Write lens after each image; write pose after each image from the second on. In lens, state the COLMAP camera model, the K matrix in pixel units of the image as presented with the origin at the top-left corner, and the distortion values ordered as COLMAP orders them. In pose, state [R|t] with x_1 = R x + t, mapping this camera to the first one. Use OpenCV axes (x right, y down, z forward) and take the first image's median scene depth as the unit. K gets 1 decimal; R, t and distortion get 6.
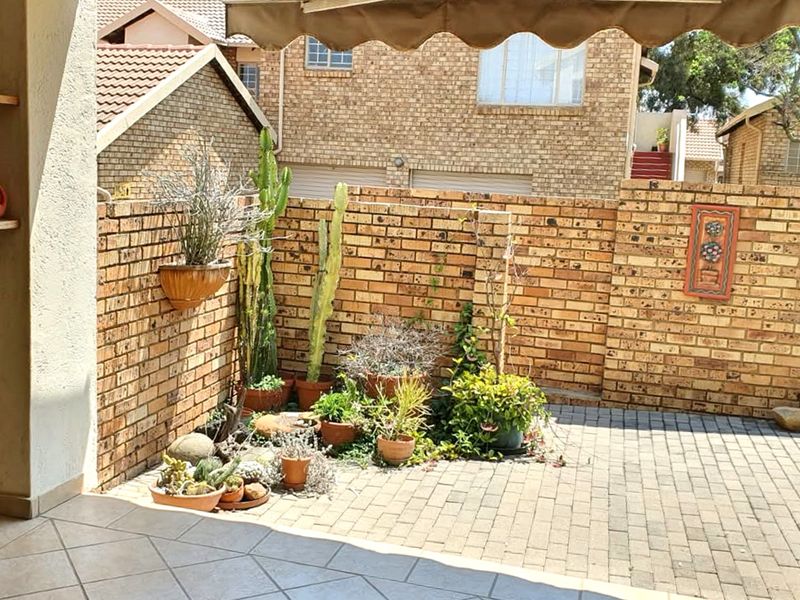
lens RADIAL K [[876.7, 0, 317.5], [0, 876.7, 302.2], [0, 0, 1]] dist [0.016111, 0.000000]
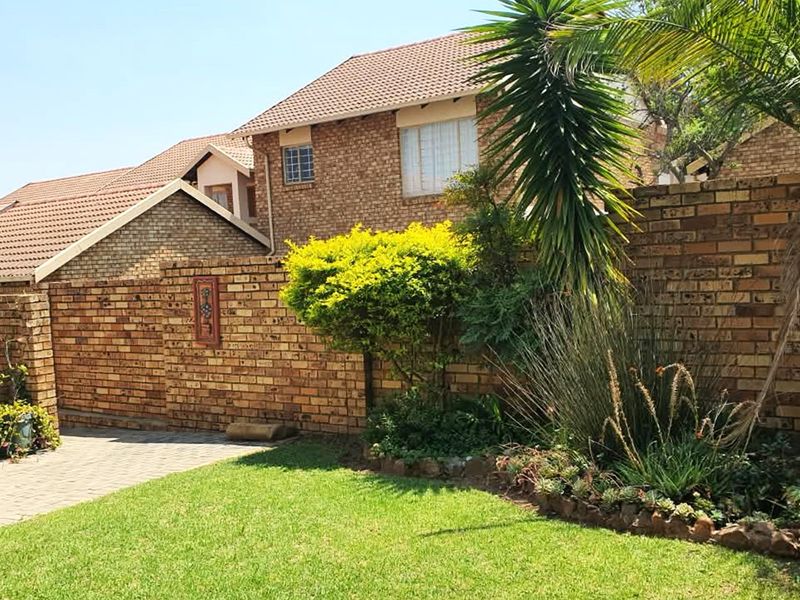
lens RADIAL K [[876.7, 0, 403.8], [0, 876.7, 304.2], [0, 0, 1]] dist [0.016111, 0.000000]
pose [[0.940304, -0.081572, -0.330415, 1.127104], [0.045952, 0.992391, -0.114229, 0.097063], [0.337219, 0.092227, 0.936898, -0.154516]]
